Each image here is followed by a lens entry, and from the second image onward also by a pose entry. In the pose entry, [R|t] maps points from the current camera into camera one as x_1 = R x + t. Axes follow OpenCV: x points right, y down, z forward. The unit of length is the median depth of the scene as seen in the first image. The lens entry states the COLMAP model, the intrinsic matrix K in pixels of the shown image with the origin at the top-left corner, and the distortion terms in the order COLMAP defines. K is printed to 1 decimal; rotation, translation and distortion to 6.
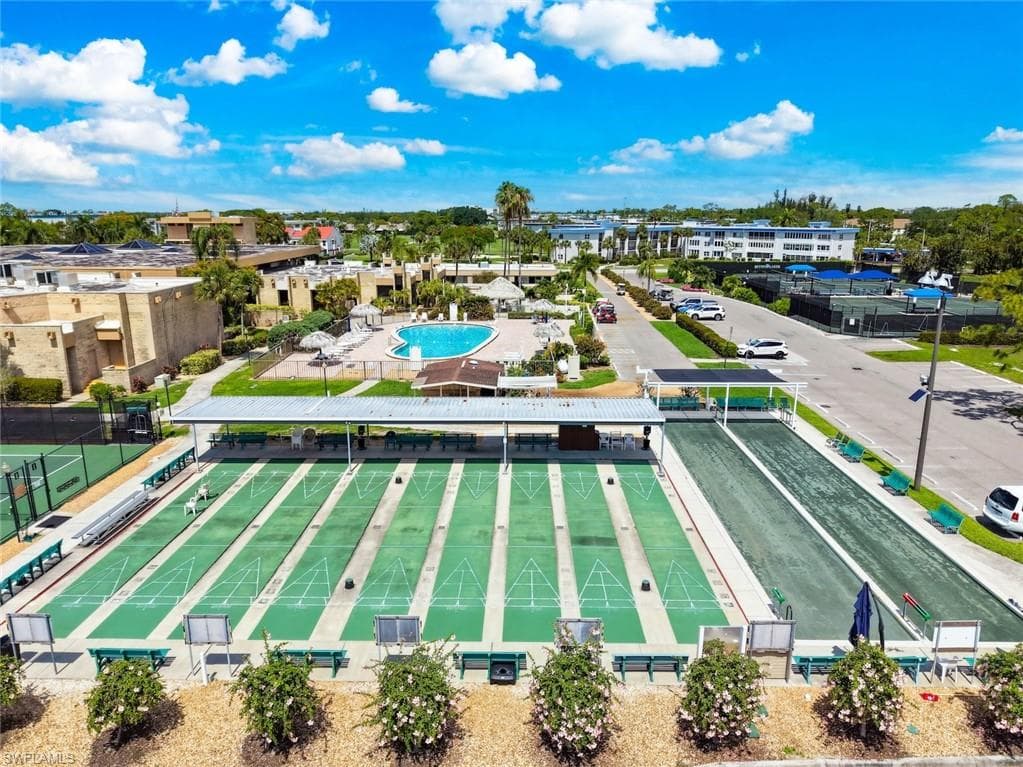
lens RADIAL K [[689.9, 0, 511.7], [0, 689.9, 383.2], [0, 0, 1]] dist [0.027455, -0.027835]
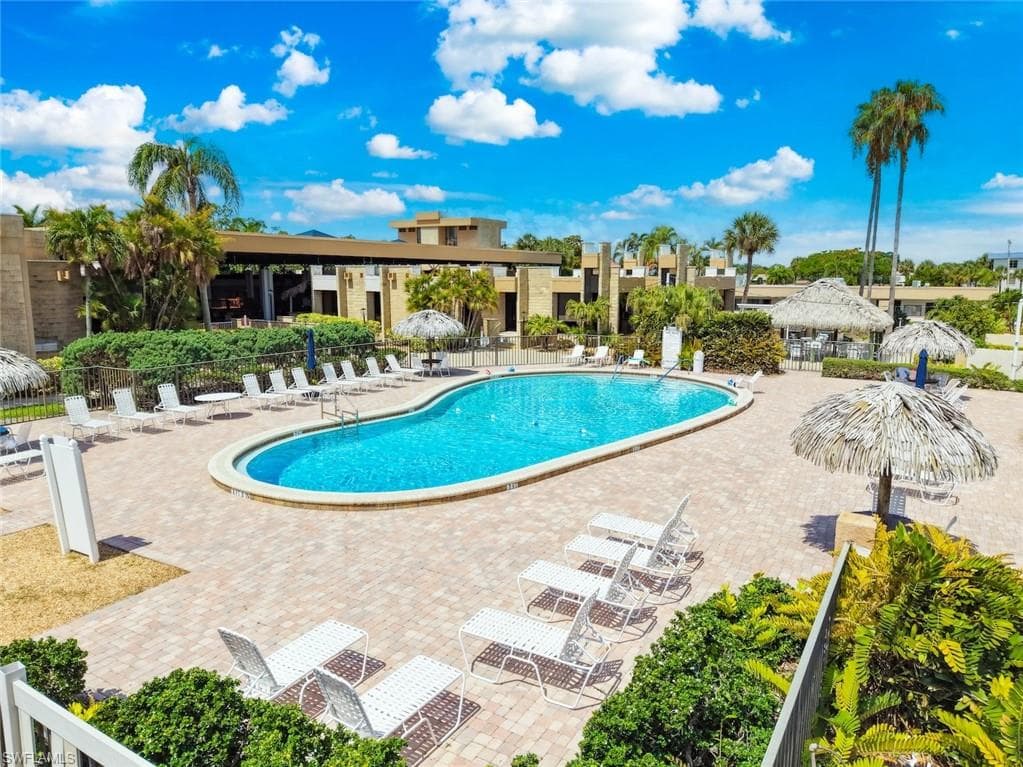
lens RADIAL K [[689.9, 0, 510.5], [0, 689.9, 384.1], [0, 0, 1]] dist [0.027455, -0.027835]
pose [[0.850566, 0.081892, -0.519453, 0.048638], [-0.124722, 0.991031, -0.047987, -0.050846], [0.510864, 0.105603, 0.853150, 0.607364]]
